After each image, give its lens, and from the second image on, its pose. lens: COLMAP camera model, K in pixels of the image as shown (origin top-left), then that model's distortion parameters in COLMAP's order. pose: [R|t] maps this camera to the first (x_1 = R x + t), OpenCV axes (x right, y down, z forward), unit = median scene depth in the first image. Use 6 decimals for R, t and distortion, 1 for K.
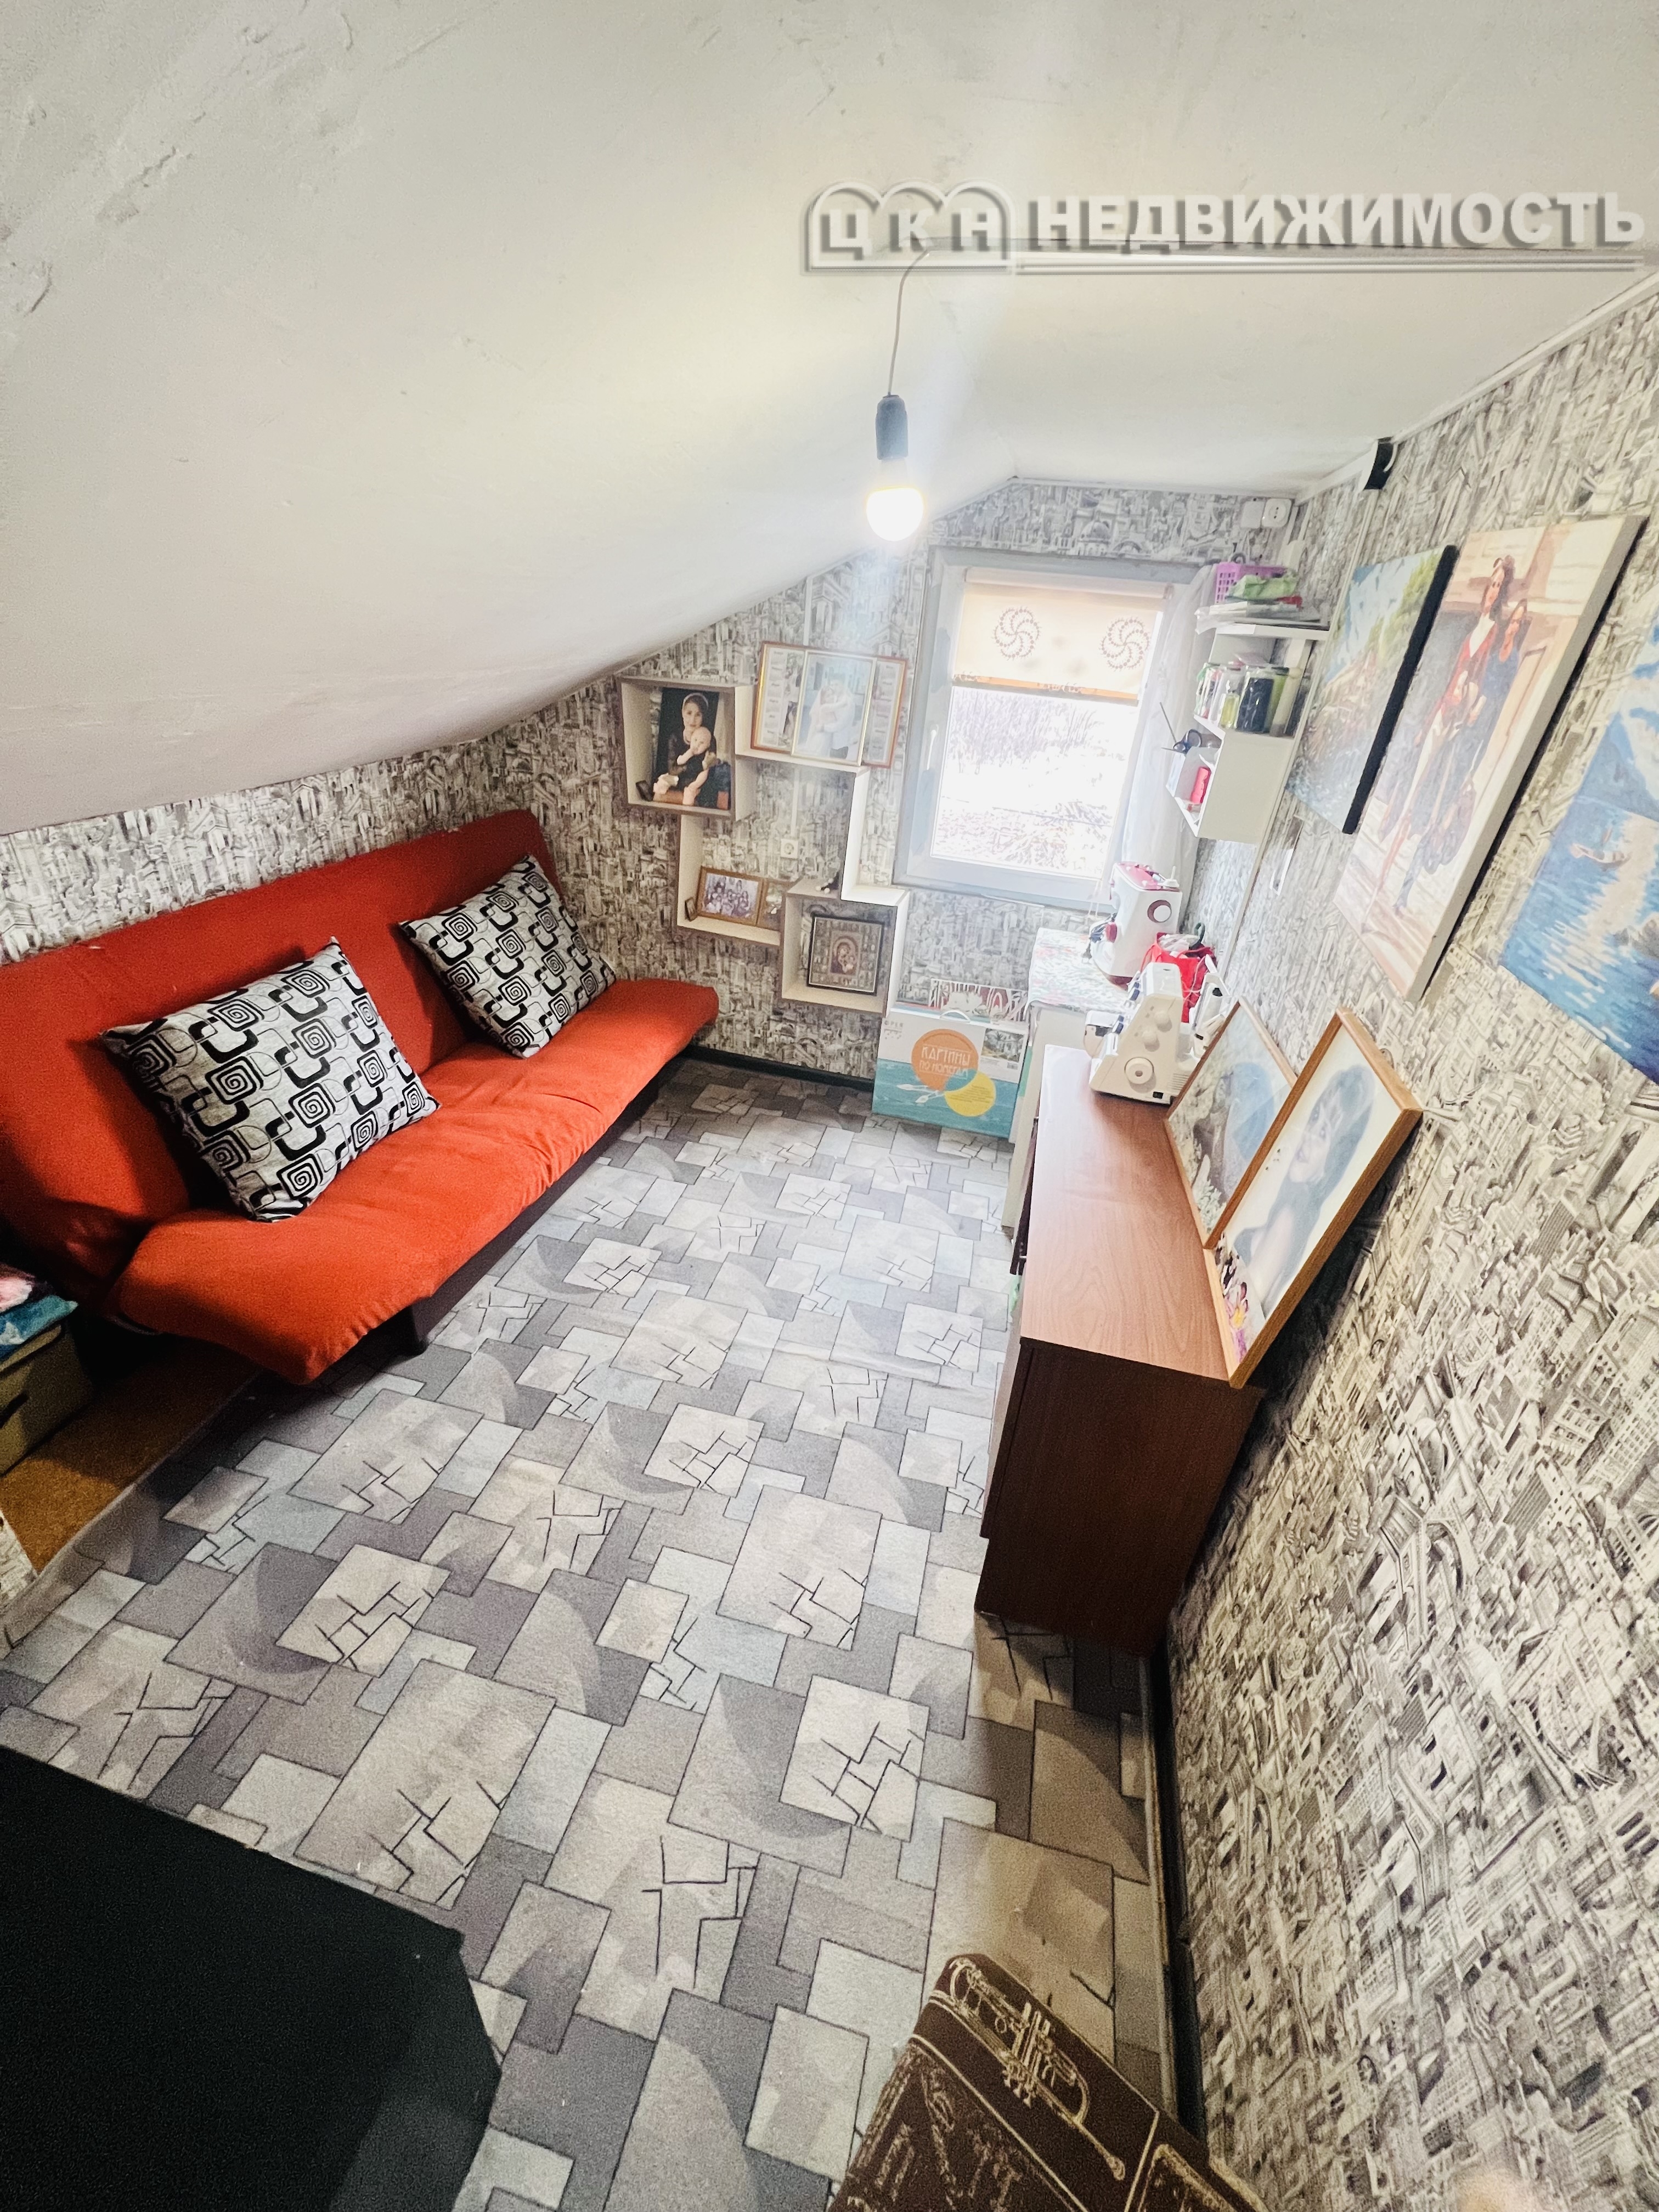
lens RADIAL K [[889.0, 0, 825.8], [0, 889.0, 1106.4], [0, 0, 1]] dist [-0.001585, 0.000954]
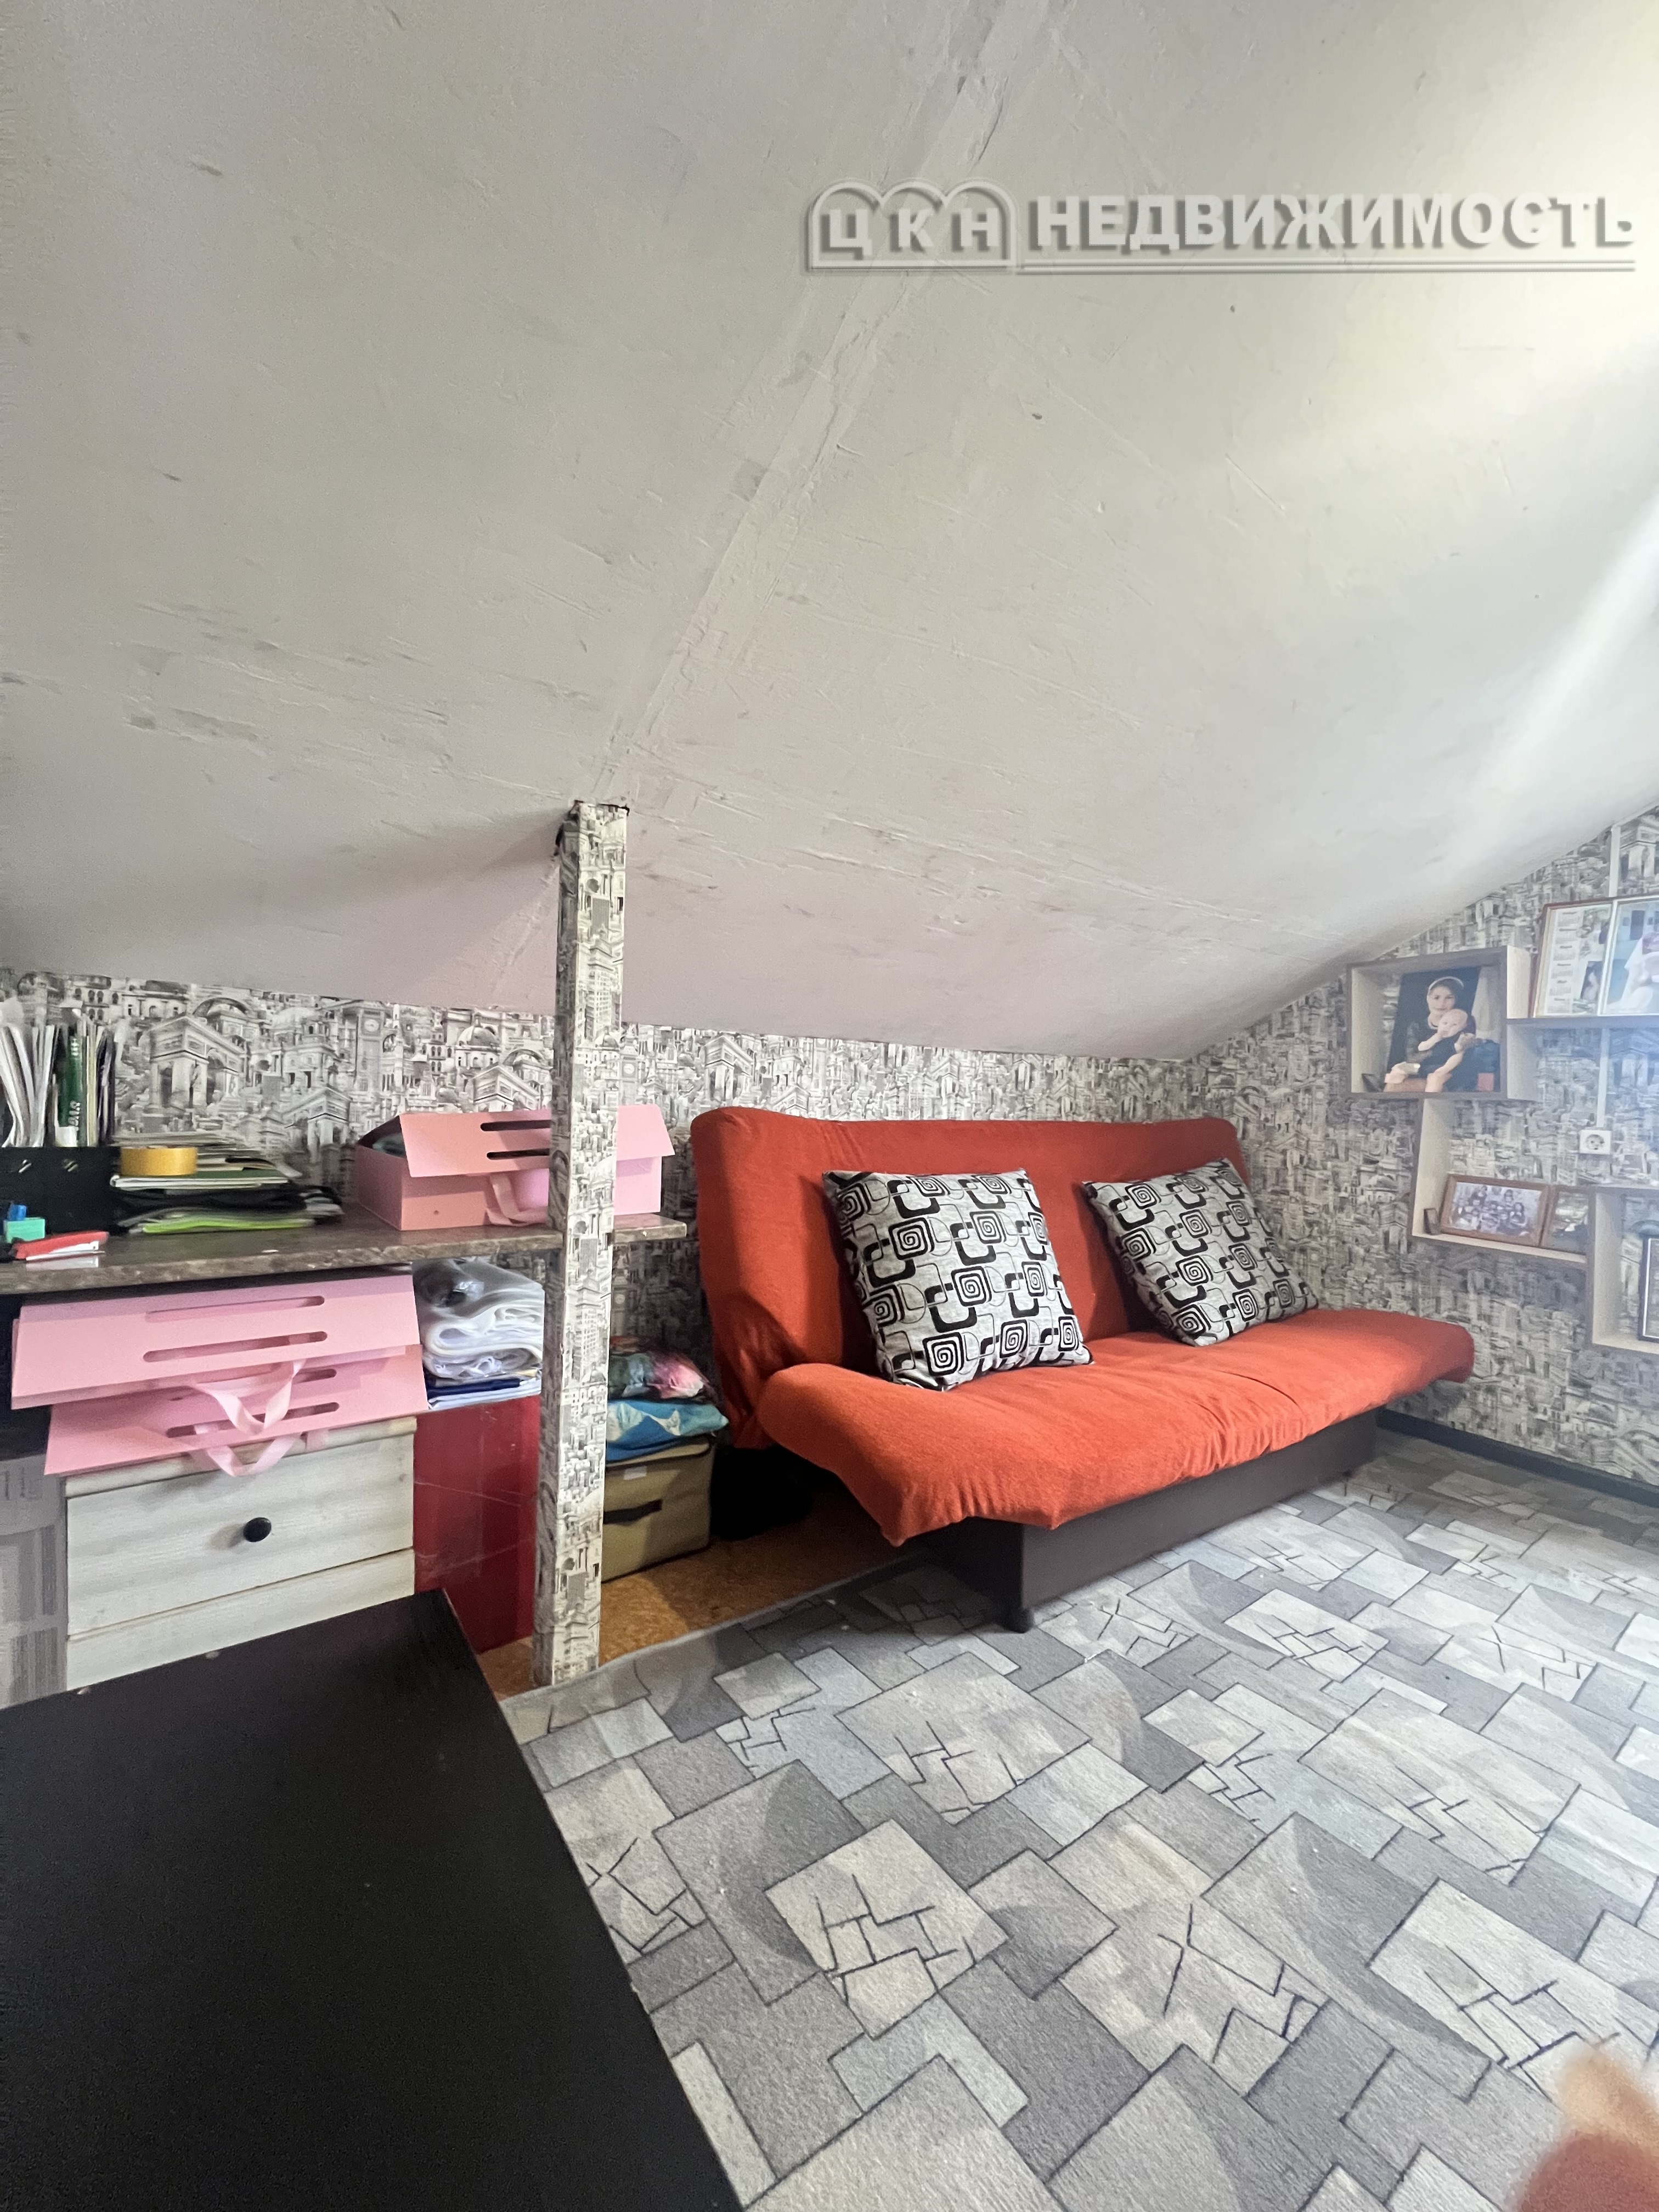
lens RADIAL K [[889.0, 0, 824.4], [0, 889.0, 1110.4], [0, 0, 1]] dist [-0.001585, 0.000954]
pose [[0.765703, -0.046447, -0.641515, -0.073177], [-0.290772, 0.864655, -0.409663, 0.227288], [0.573717, 0.500215, 0.648563, 0.177973]]
